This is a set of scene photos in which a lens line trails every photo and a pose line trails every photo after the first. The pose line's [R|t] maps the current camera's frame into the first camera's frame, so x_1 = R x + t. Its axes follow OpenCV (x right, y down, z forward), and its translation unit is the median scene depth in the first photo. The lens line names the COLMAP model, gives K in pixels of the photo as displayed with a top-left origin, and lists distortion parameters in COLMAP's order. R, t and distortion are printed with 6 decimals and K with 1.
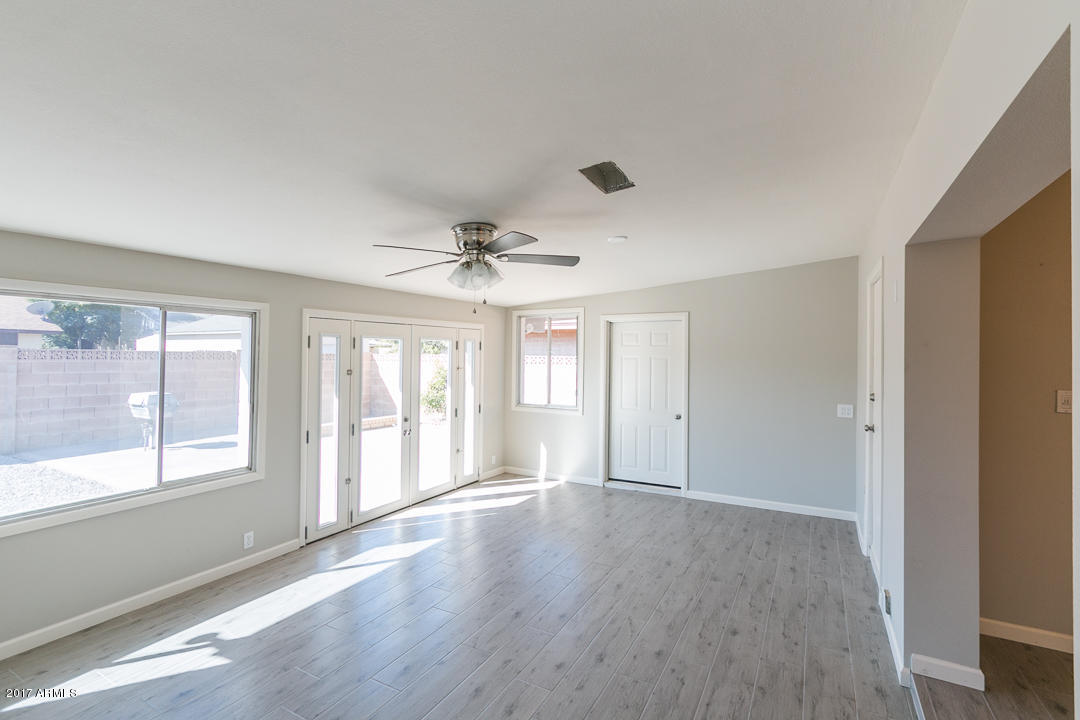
lens RADIAL K [[491.7, 0, 546.7], [0, 491.7, 354.1], [0, 0, 1]] dist [-0.001123, 0.000321]
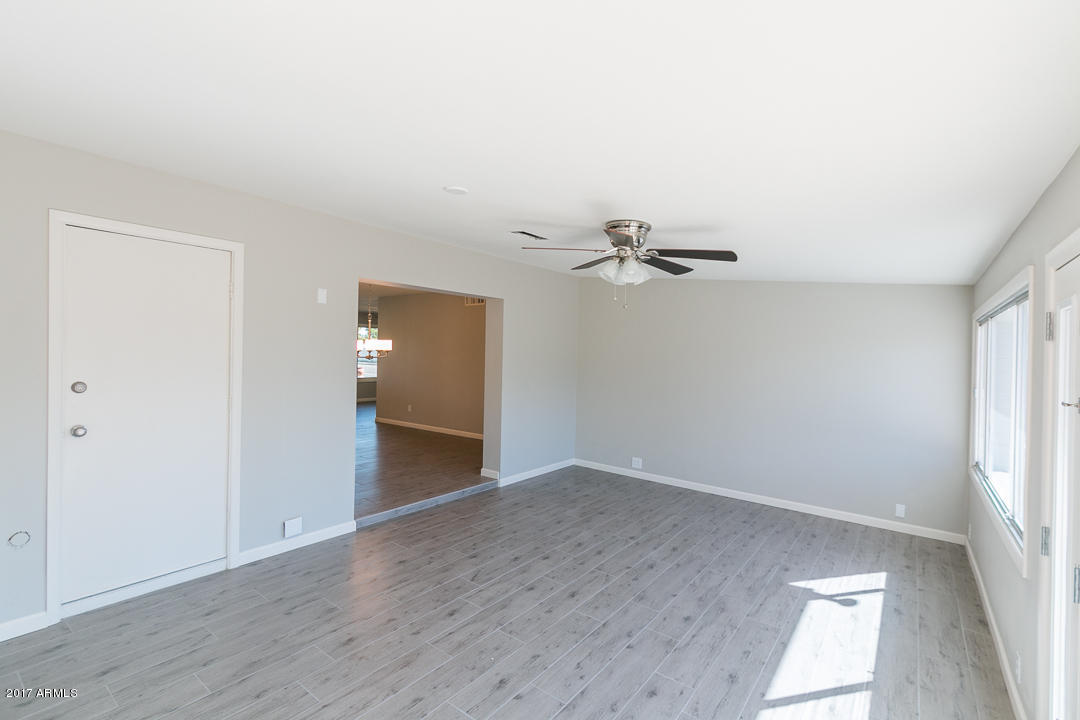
lens RADIAL K [[491.7, 0, 535.8], [0, 491.7, 356.4], [0, 0, 1]] dist [-0.001123, 0.000321]
pose [[-0.986250, -0.034417, 0.161639, -0.095144], [-0.034530, 0.999401, 0.002110, 0.016467], [-0.161615, -0.003501, -0.986848, 1.457922]]
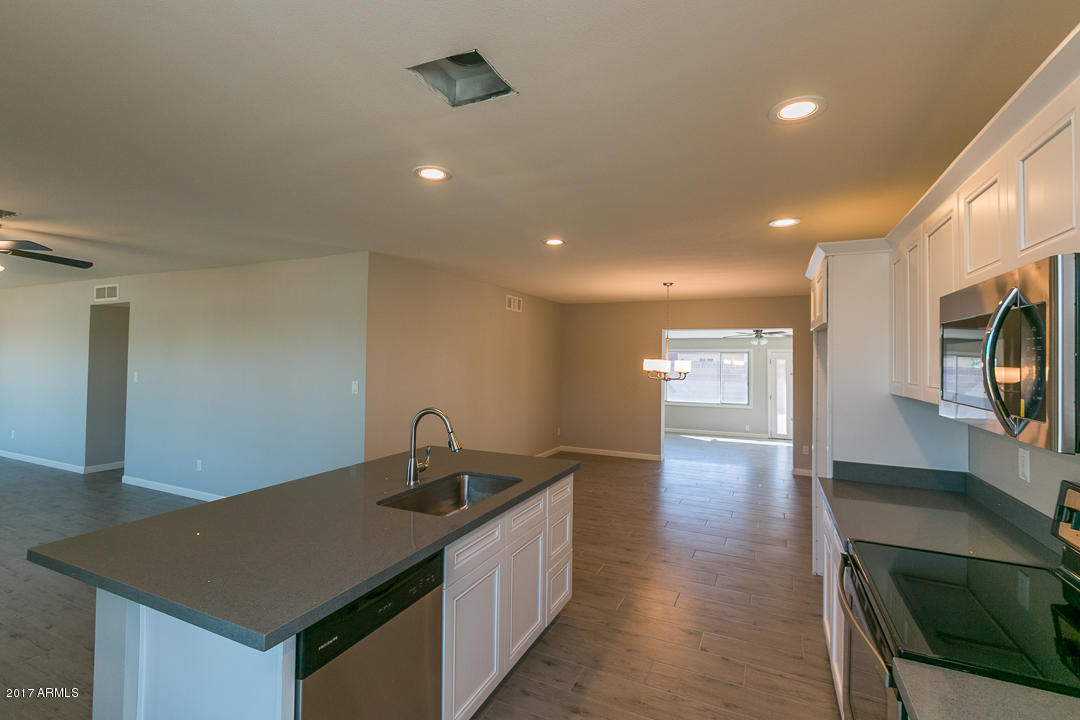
lens RADIAL K [[491.7, 0, 541.8], [0, 491.7, 358.4], [0, 0, 1]] dist [-0.001123, 0.000321]
pose [[0.066826, -0.015699, -0.997641, 1.984599], [0.000314, 0.999876, -0.015713, -0.000103], [0.997765, 0.000737, 0.066822, -0.386958]]
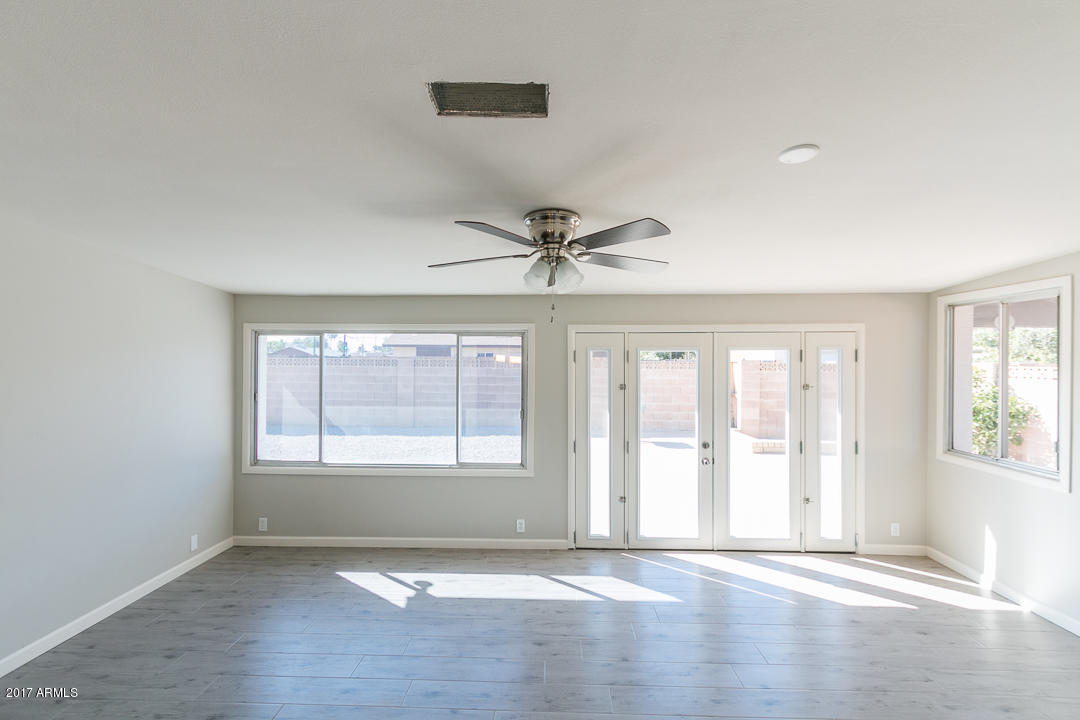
lens RADIAL K [[491.7, 0, 536.3], [0, 491.7, 361.2], [0, 0, 1]] dist [-0.001123, 0.000321]
pose [[0.451550, -0.001437, -0.892245, 0.399713], [0.001217, 0.999999, -0.000995, -0.012848], [0.892245, -0.000637, 0.451551, 0.432831]]
